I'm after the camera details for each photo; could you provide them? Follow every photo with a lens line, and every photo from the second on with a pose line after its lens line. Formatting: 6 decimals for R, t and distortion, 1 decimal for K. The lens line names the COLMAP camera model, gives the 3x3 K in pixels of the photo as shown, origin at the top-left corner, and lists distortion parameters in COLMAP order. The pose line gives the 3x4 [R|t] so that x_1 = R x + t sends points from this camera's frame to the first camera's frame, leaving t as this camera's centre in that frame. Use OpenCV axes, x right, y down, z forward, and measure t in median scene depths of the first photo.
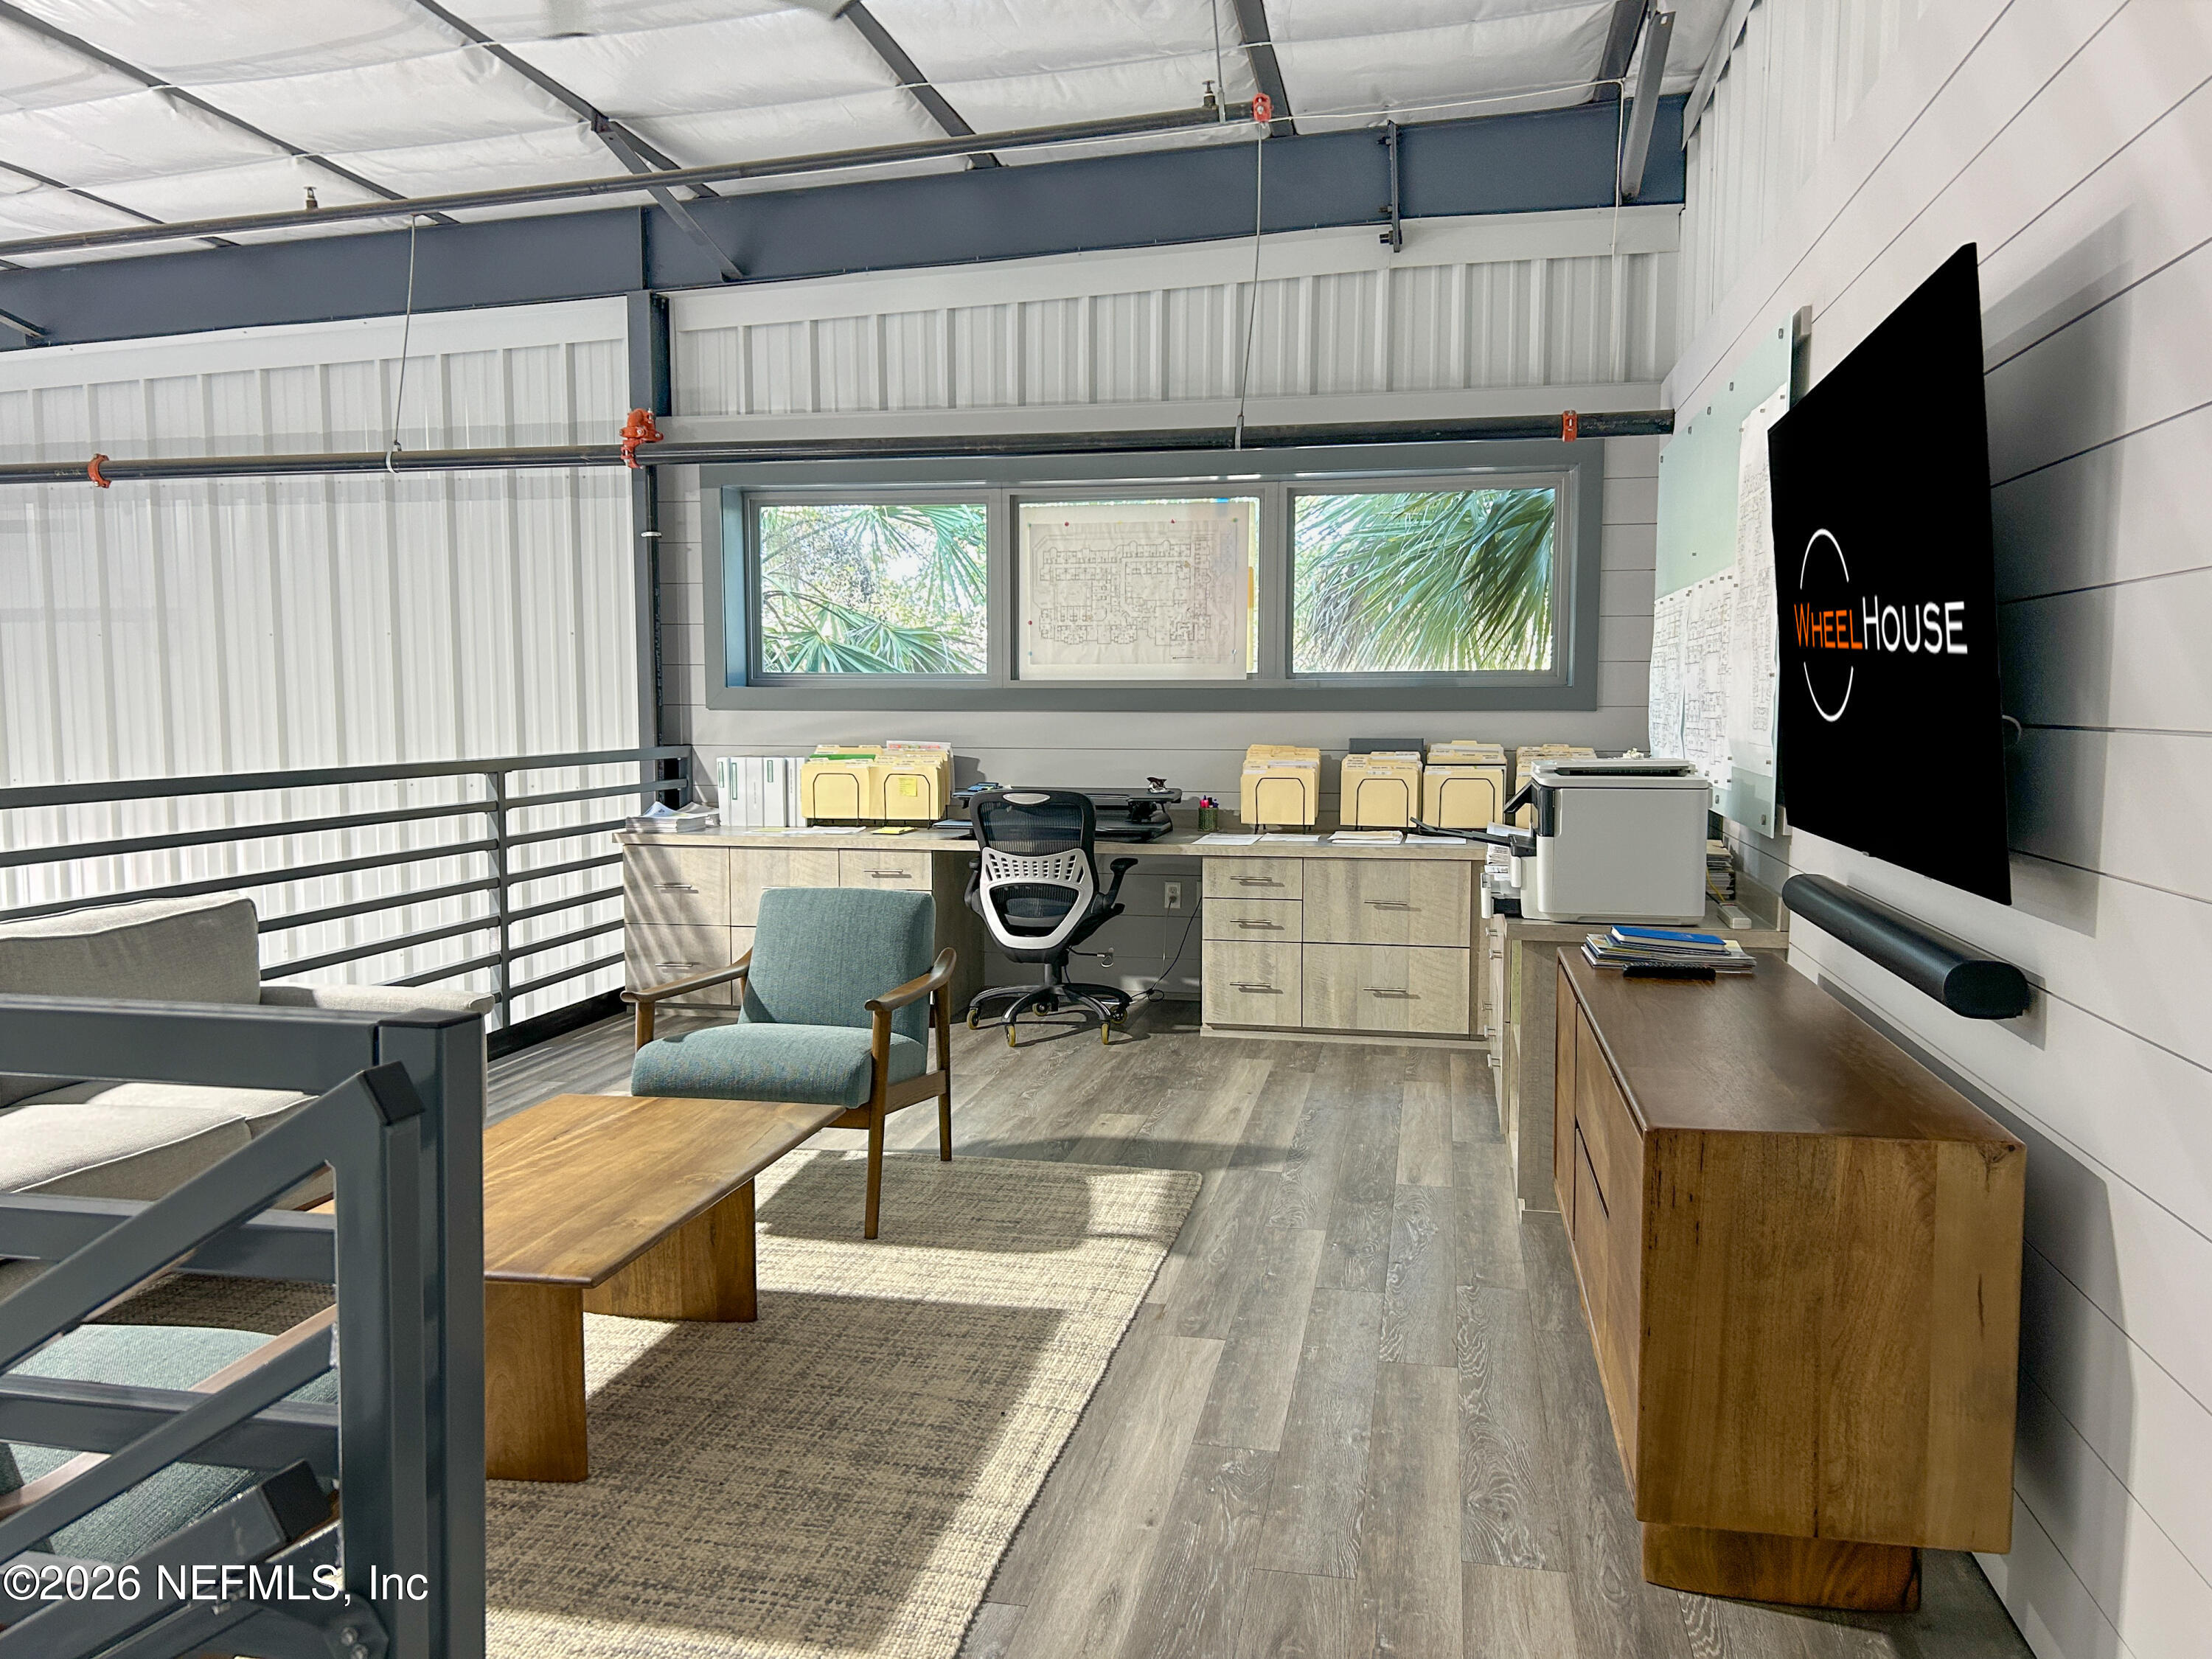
lens RADIAL K [[1666.9, 0, 1104.6], [0, 1666.9, 840.1], [0, 0, 1]] dist [0.069773, -0.004992]
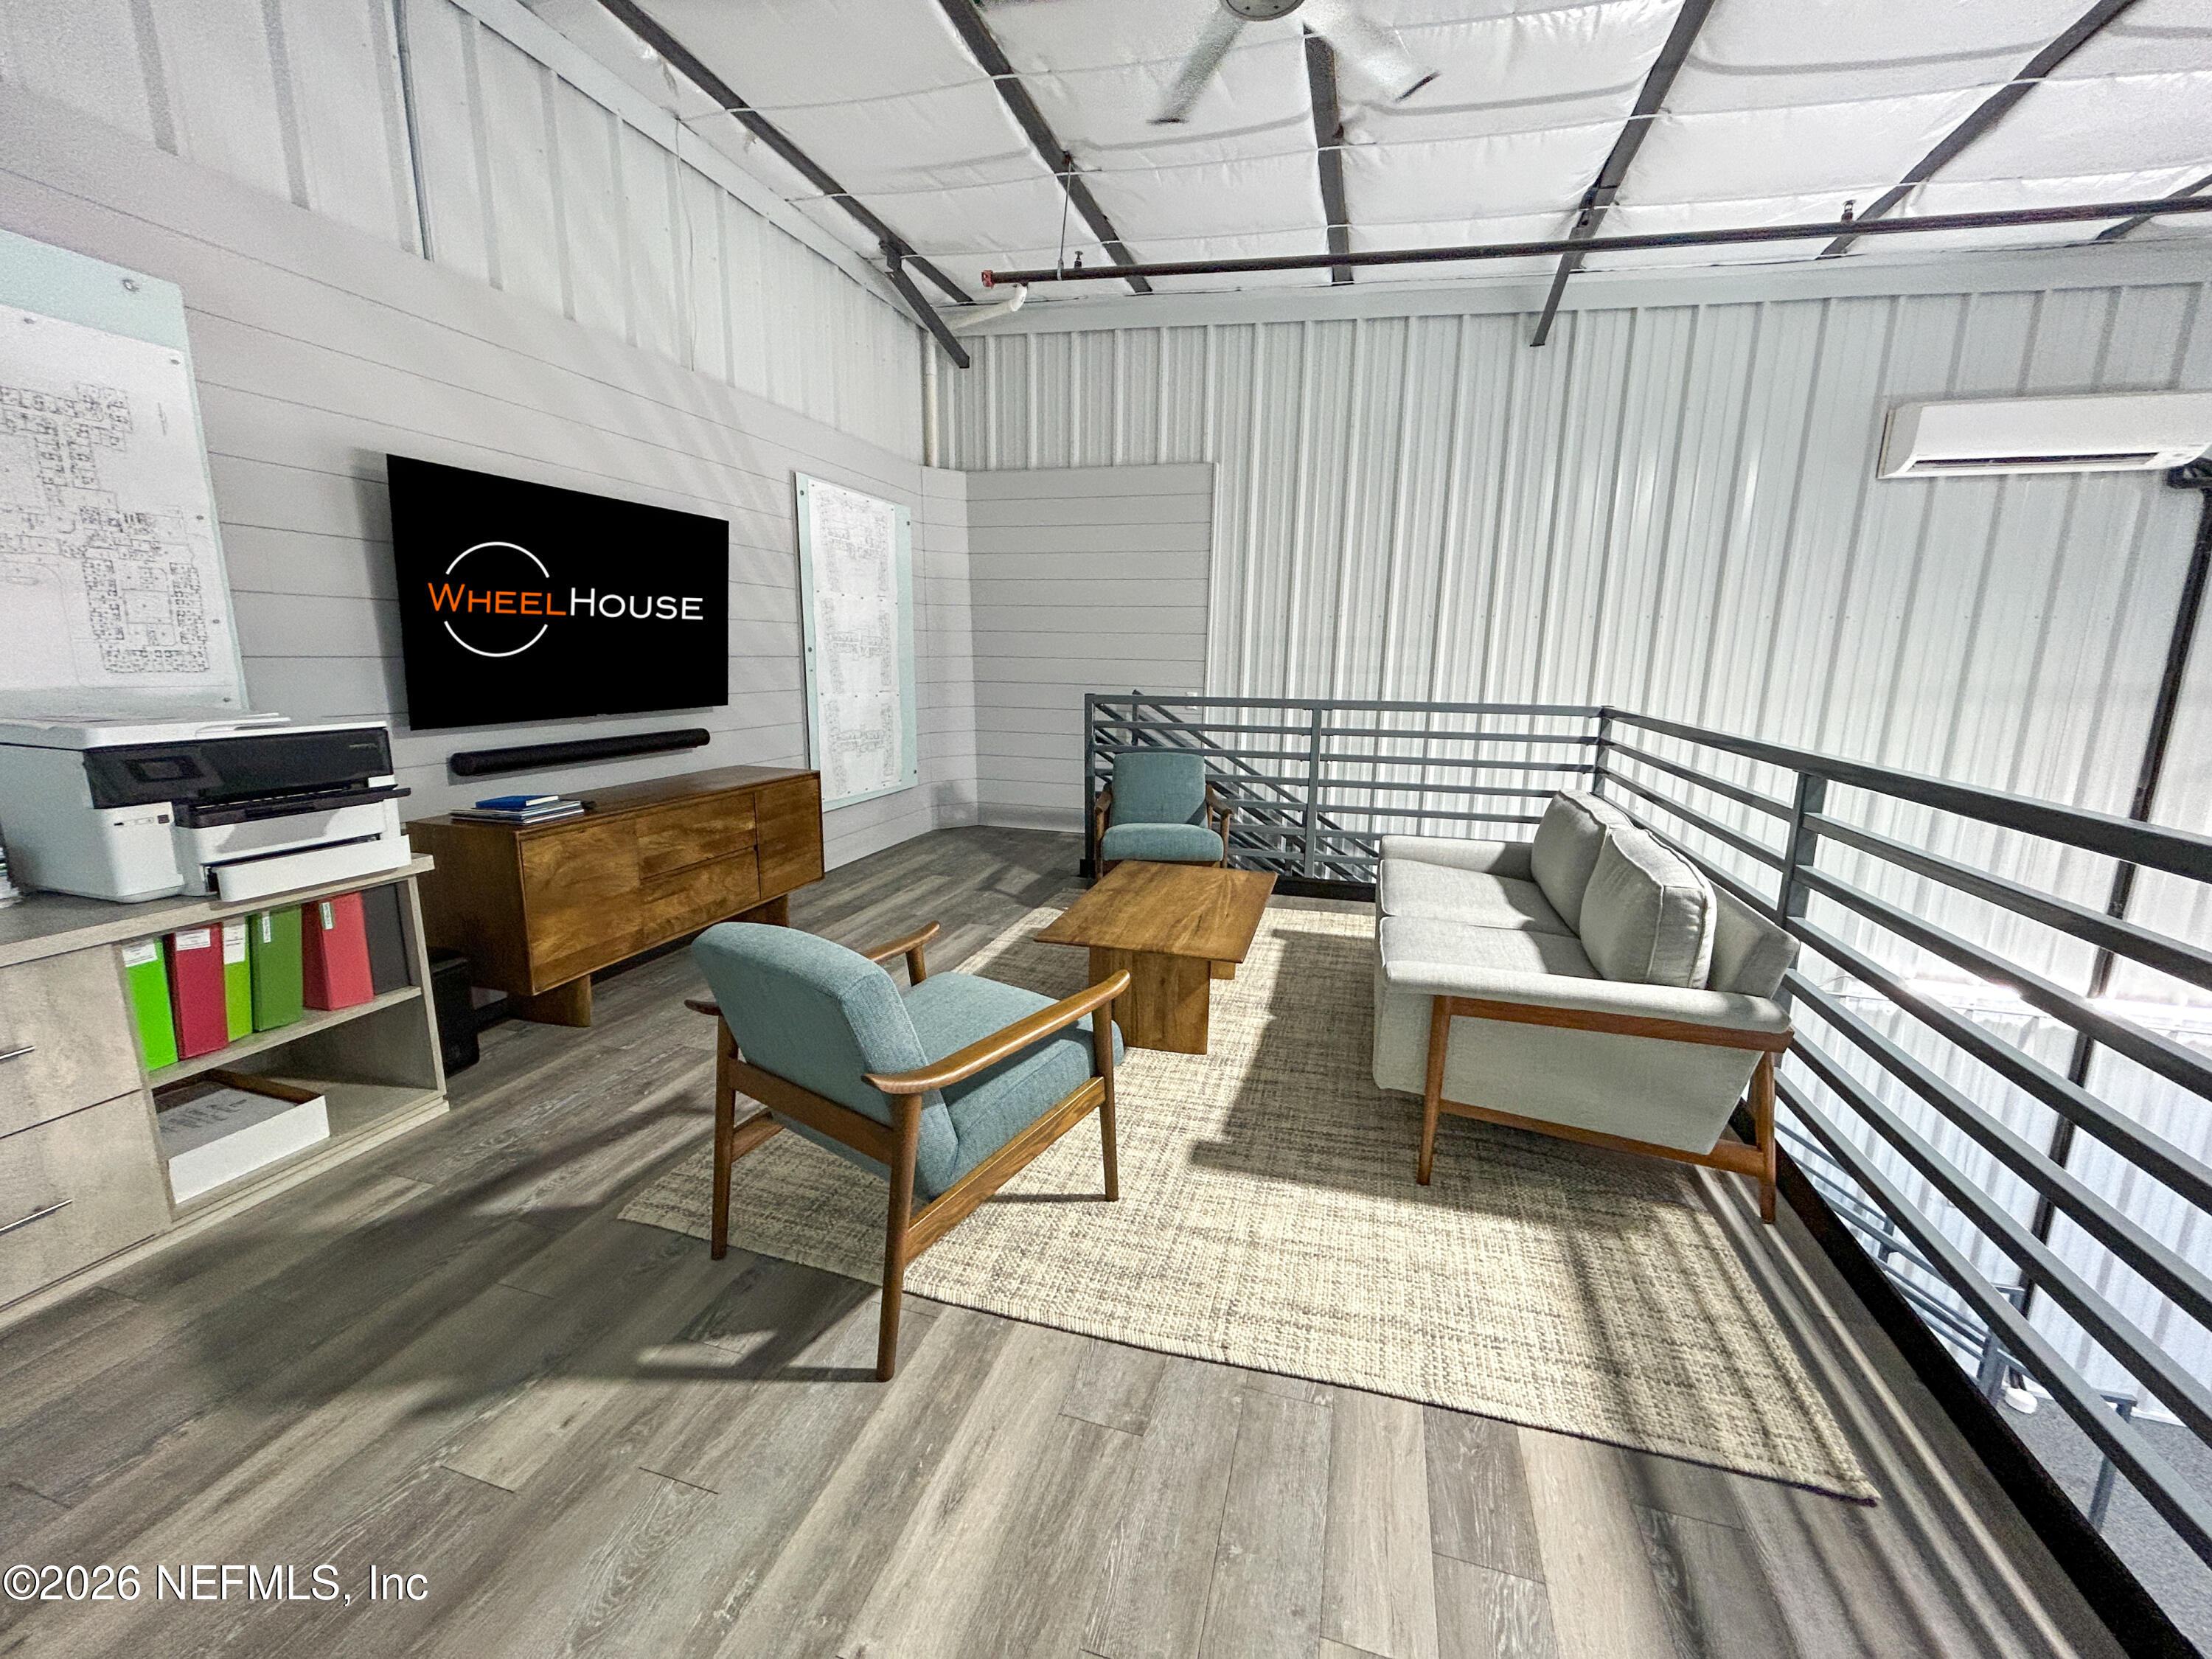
lens RADIAL K [[891.7, 0, 1103.4], [0, 891.7, 833.0], [0, 0, 1]] dist [0.000372, 0.000382]
pose [[-0.995323, -0.035090, 0.090002, -0.151729], [-0.008405, 0.959616, 0.281188, -0.080094], [-0.096234, 0.279117, -0.955423, 0.918466]]
